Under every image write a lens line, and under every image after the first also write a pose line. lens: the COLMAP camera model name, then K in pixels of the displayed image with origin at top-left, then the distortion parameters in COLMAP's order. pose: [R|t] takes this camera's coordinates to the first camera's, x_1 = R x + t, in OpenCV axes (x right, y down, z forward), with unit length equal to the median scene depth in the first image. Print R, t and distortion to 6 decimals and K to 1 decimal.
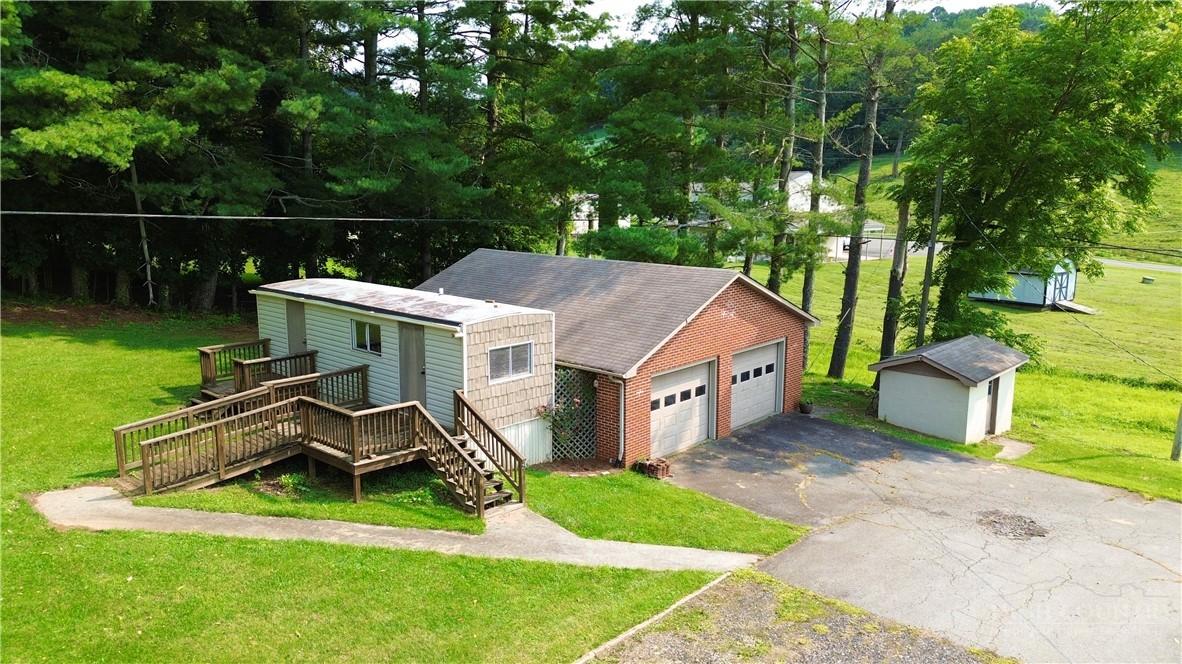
lens RADIAL K [[836.9, 0, 589.4], [0, 836.9, 333.9], [0, 0, 1]] dist [0.084851, -0.085110]
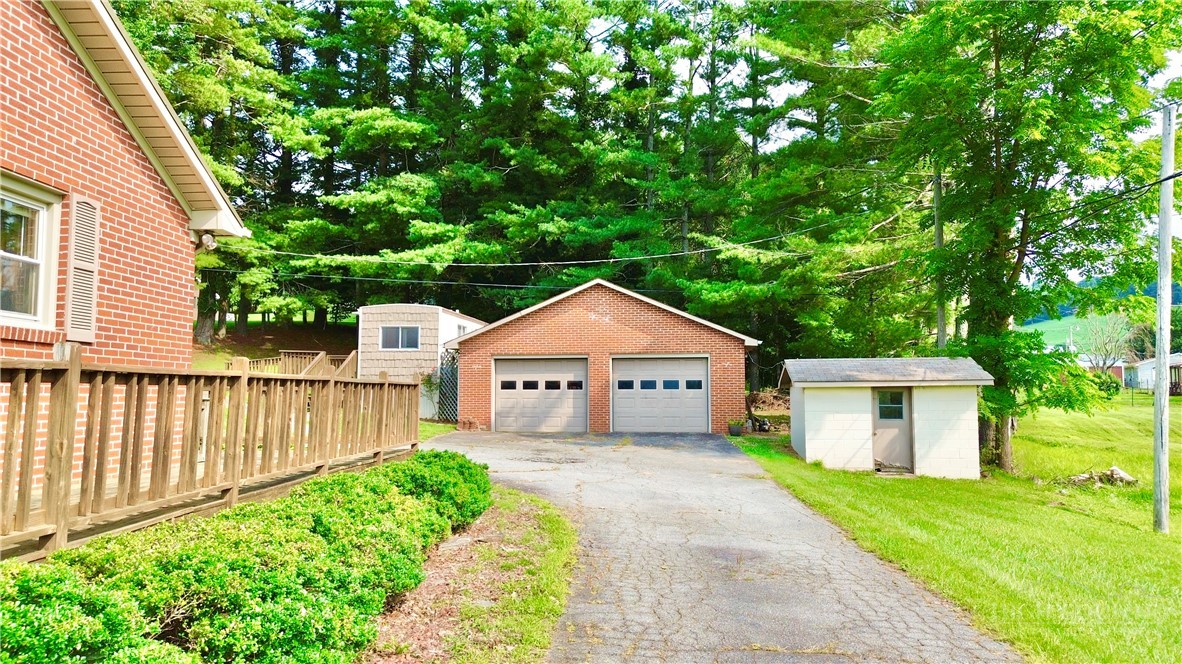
lens RADIAL K [[836.9, 0, 589.4], [0, 836.9, 333.9], [0, 0, 1]] dist [0.084851, -0.085110]
pose [[0.622576, -0.058552, -0.780366, 1.034167], [-0.139488, 0.972925, -0.184283, 0.206521], [0.770028, 0.223582, 0.597552, 0.321649]]
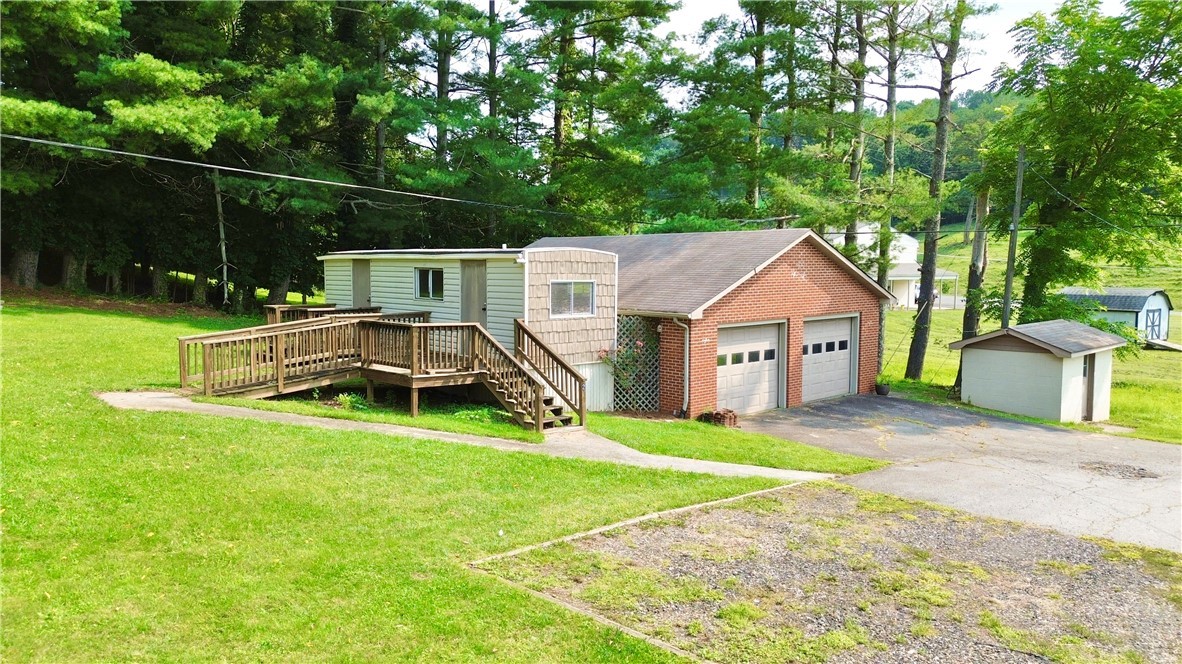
lens RADIAL K [[836.9, 0, 589.4], [0, 836.9, 333.9], [0, 0, 1]] dist [0.084851, -0.085110]
pose [[0.997189, 0.007946, -0.074507, -0.001252], [-0.015190, 0.995152, -0.097167, 0.140422], [0.073374, 0.098025, 0.992475, 0.030959]]
